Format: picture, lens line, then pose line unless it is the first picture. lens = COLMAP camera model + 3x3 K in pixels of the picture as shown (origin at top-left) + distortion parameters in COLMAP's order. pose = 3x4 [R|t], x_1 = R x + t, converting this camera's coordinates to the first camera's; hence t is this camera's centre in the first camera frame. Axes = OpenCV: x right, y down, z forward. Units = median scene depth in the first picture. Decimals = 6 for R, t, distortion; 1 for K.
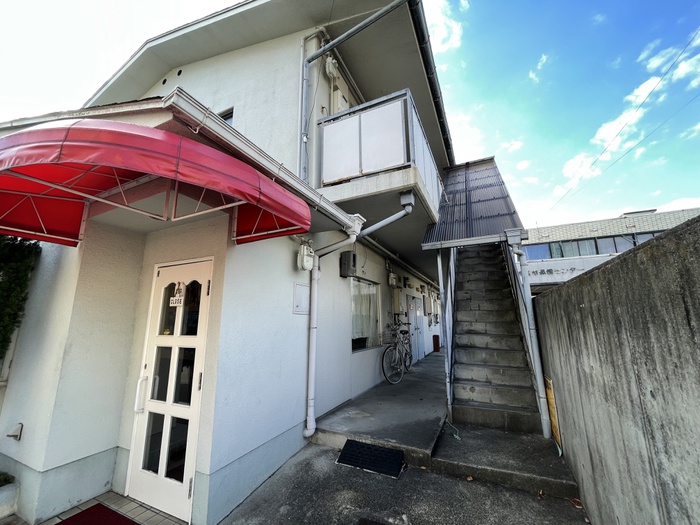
lens RADIAL K [[282.5, 0, 348.9], [0, 282.5, 261.9], [0, 0, 1]] dist [-0.001894, -0.000041]
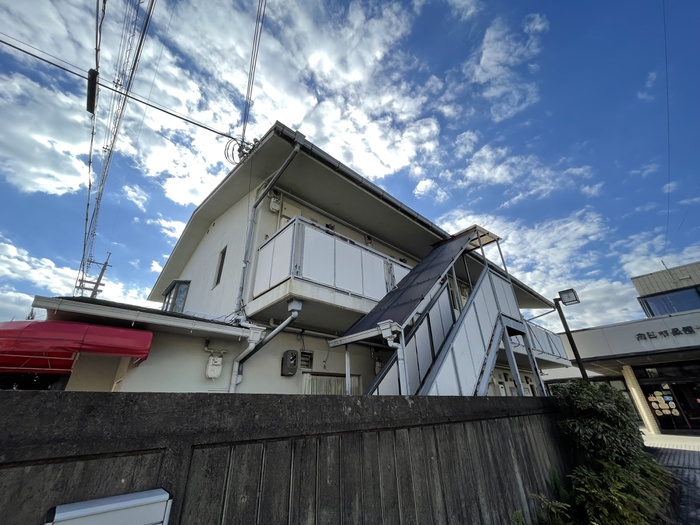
lens RADIAL K [[276.3, 0, 350.0], [0, 276.3, 262.5], [0, 0, 1]] dist [-0.001369, -0.000090]
pose [[0.926228, -0.182377, -0.329910, 0.772335], [0.089331, 0.956439, -0.277930, -0.054898], [0.366227, 0.227955, 0.902172, 0.035616]]
